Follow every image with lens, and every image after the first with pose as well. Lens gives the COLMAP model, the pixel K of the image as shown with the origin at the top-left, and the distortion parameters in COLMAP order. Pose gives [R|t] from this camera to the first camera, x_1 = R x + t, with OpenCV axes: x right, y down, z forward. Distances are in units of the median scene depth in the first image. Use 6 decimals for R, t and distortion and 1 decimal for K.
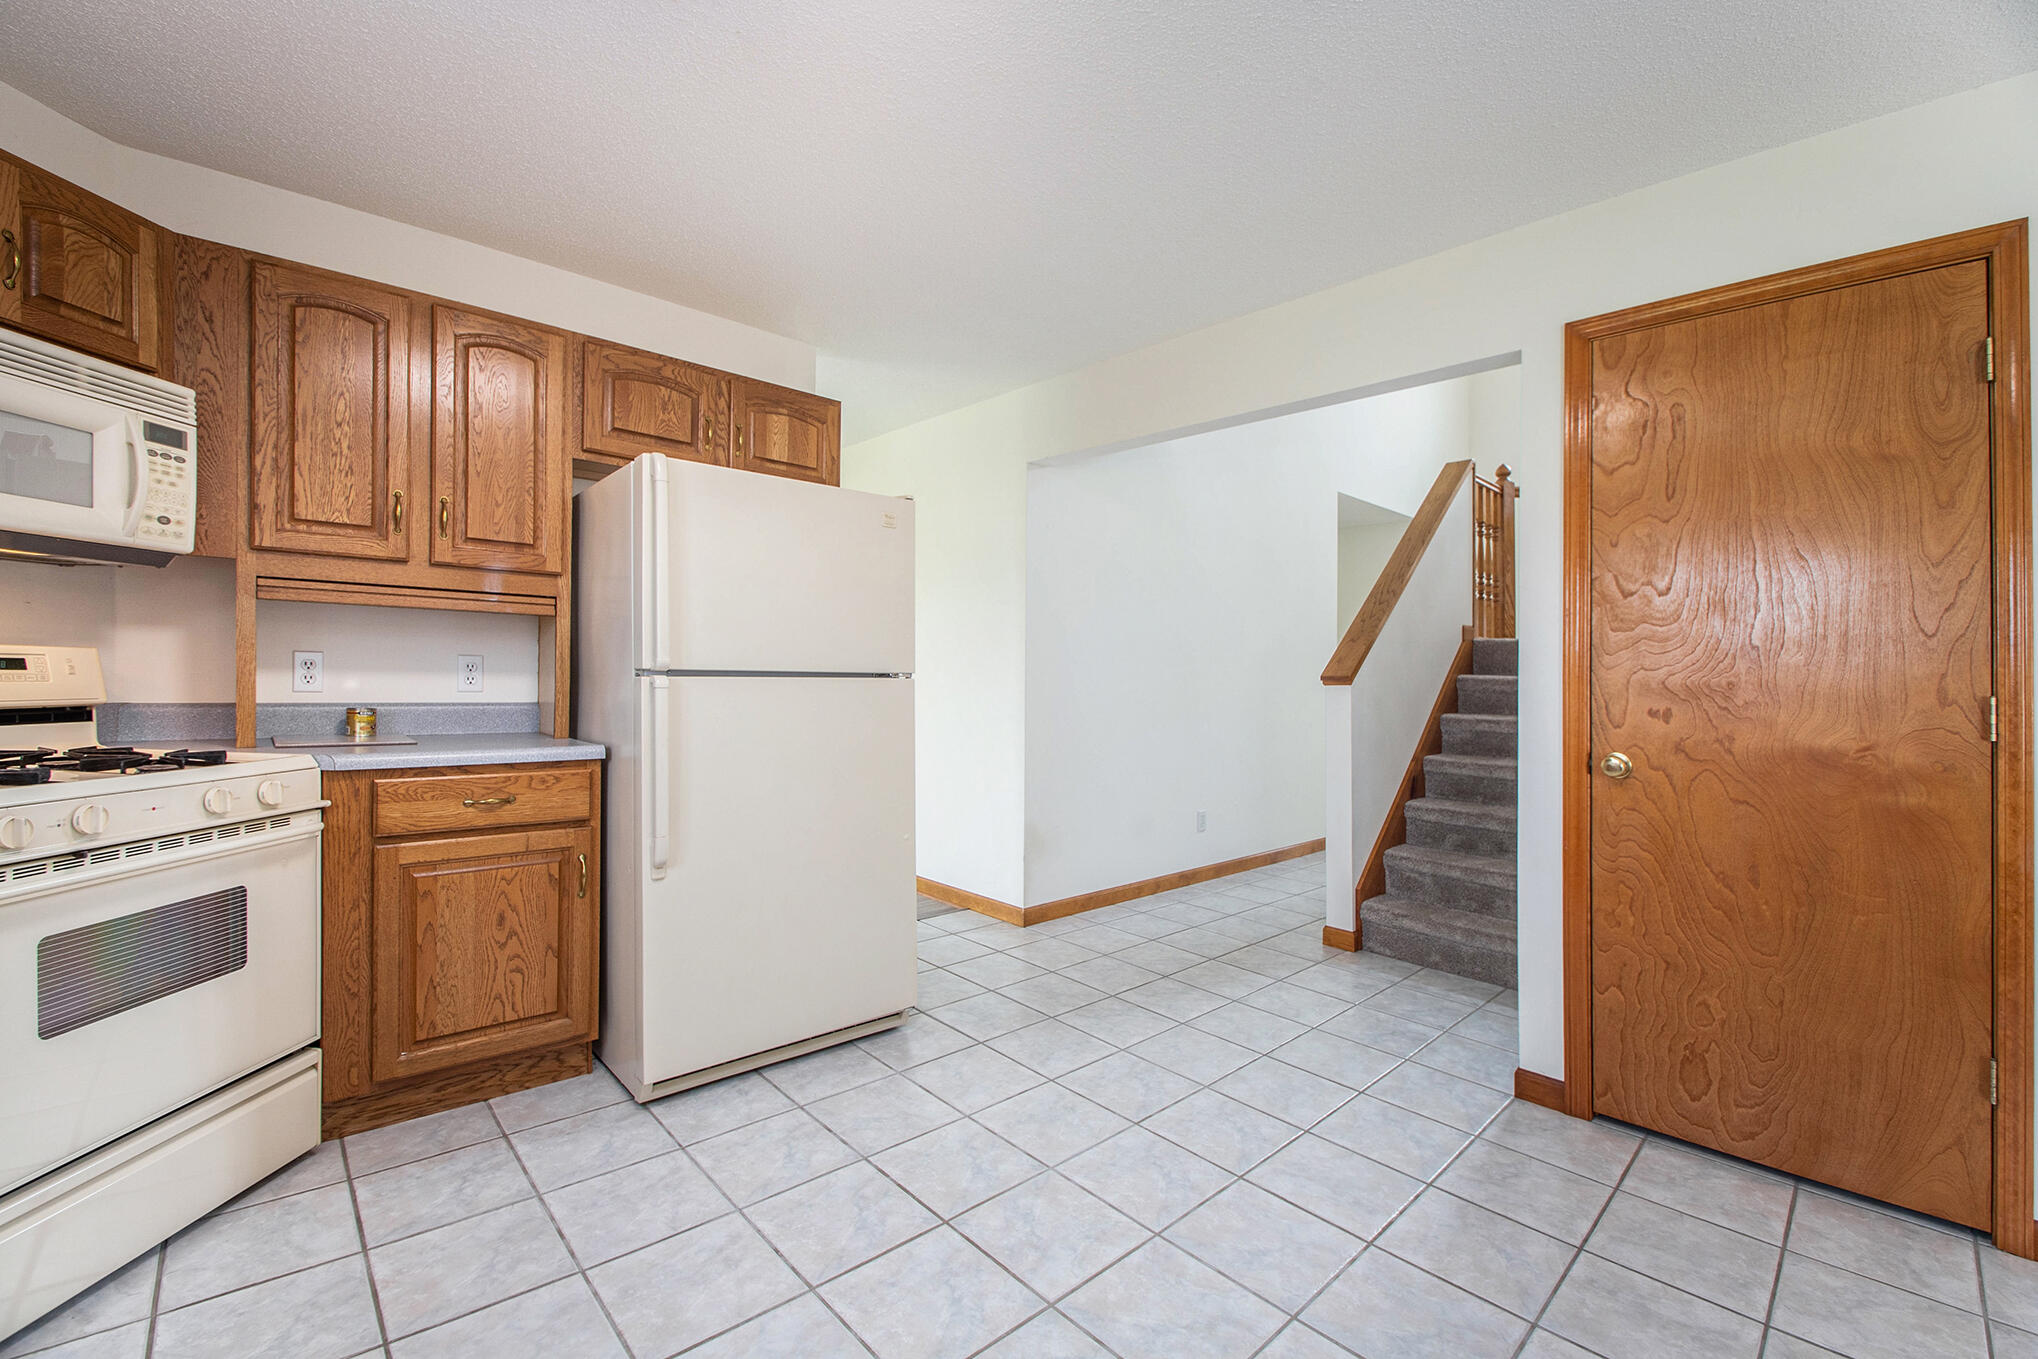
lens RADIAL K [[850.4, 0, 1005.5], [0, 850.4, 656.6], [0, 0, 1]] dist [-0.023697, -0.006099]
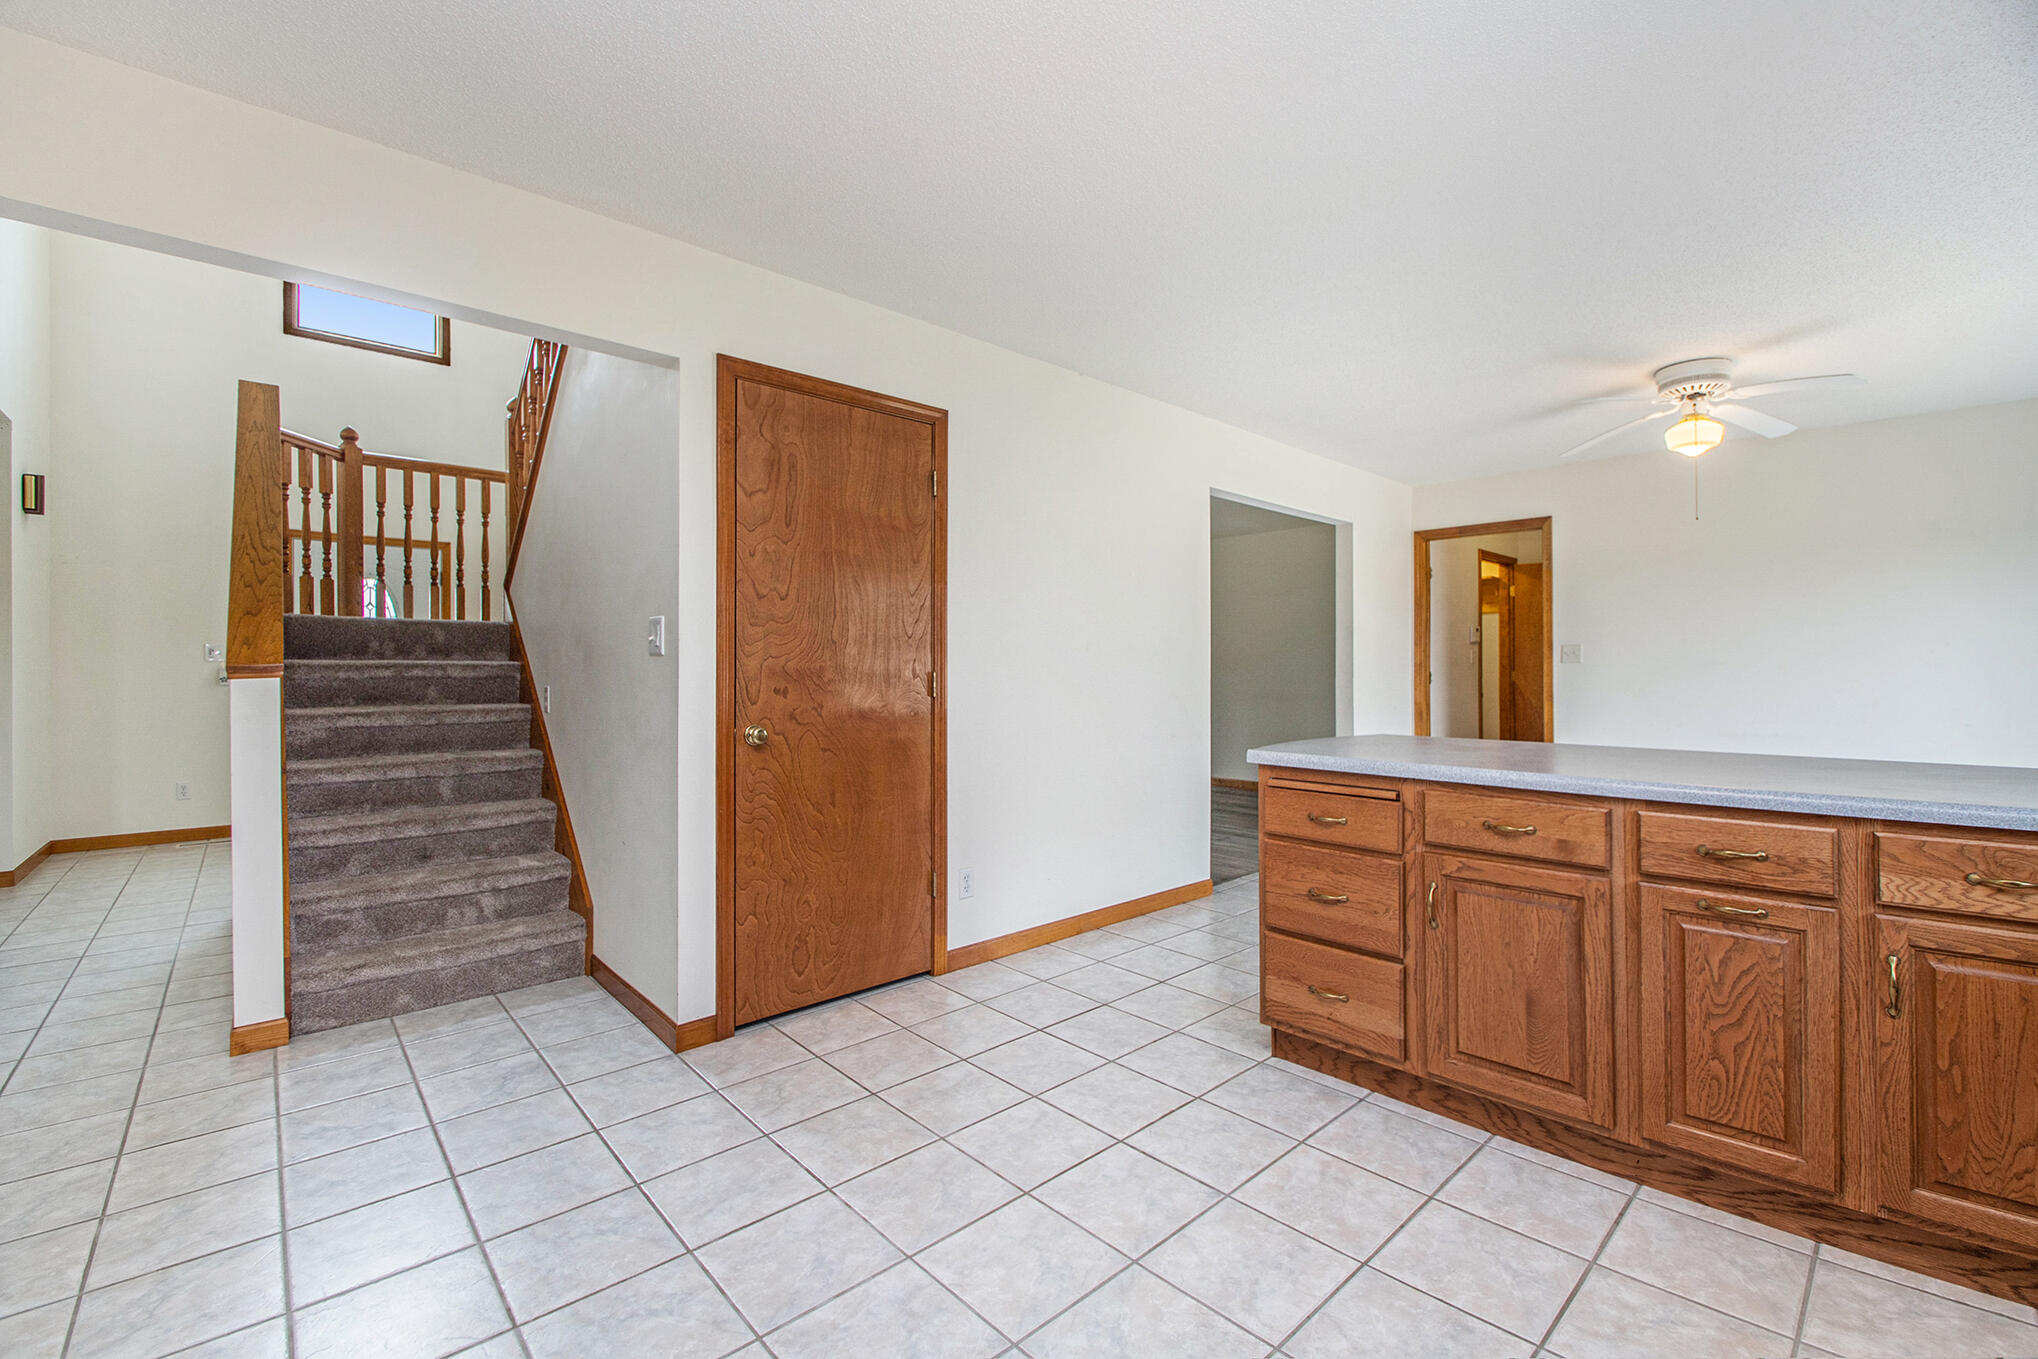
lens RADIAL K [[850.4, 0, 1061.1], [0, 850.4, 662.0], [0, 0, 1]] dist [-0.023697, -0.006099]
pose [[-0.038794, -0.018570, 0.999075, -0.548010], [-0.018662, 0.999666, 0.017857, -0.008813], [-0.999073, -0.017952, -0.039127, 0.627960]]
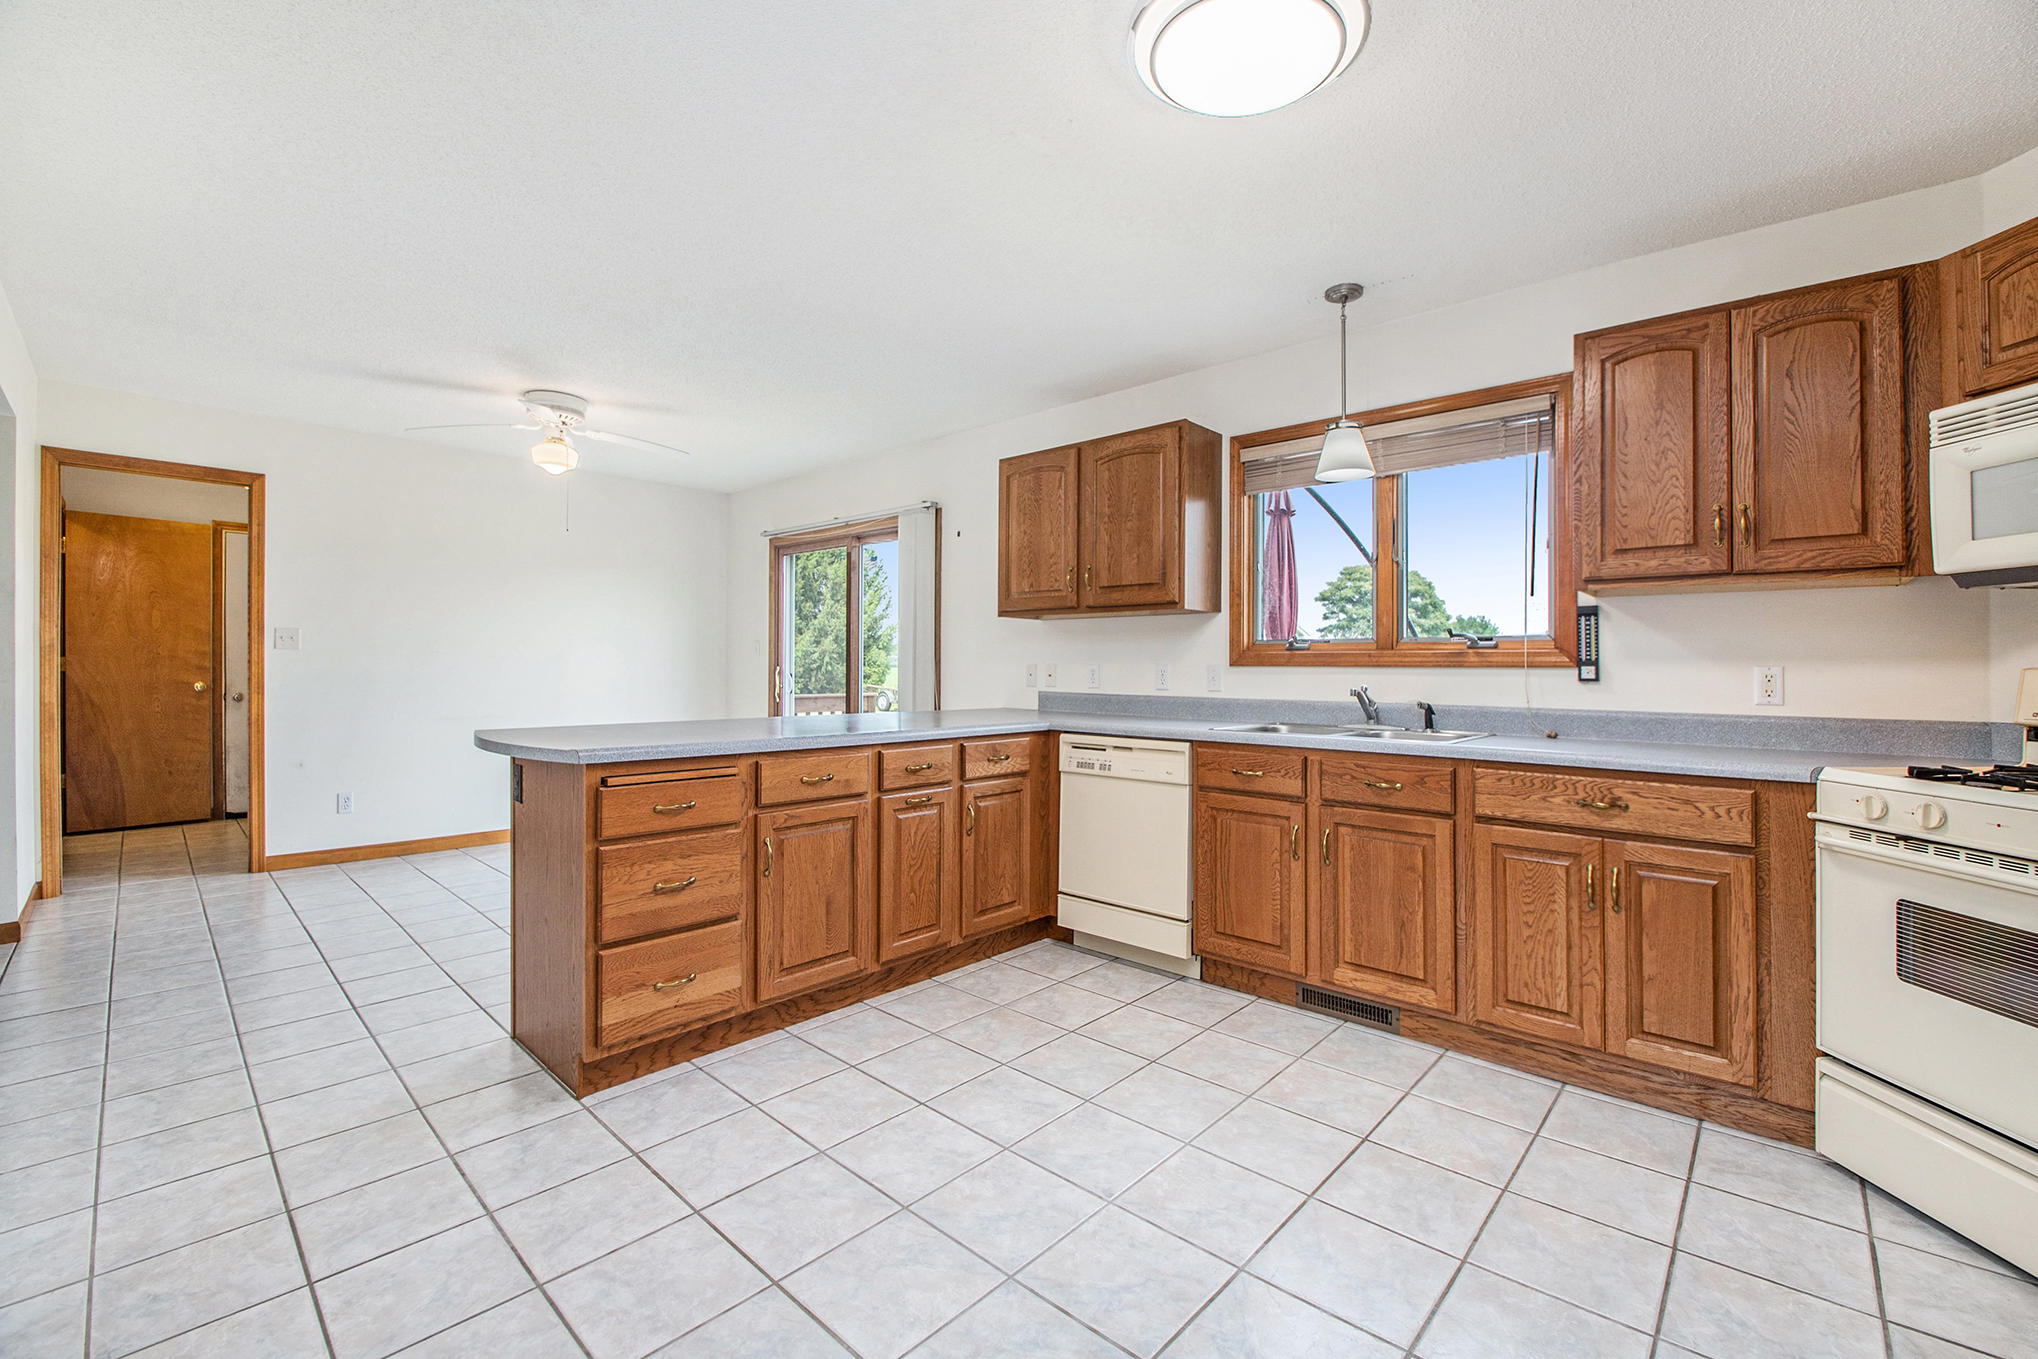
lens RADIAL K [[850.4, 0, 1039.7], [0, 850.4, 661.0], [0, 0, 1]] dist [-0.023697, -0.006099]
pose [[-0.994682, -0.033857, -0.097267, 0.182337], [-0.031316, 0.999130, -0.027531, 0.035949], [0.098115, -0.024339, -0.994877, 1.374238]]
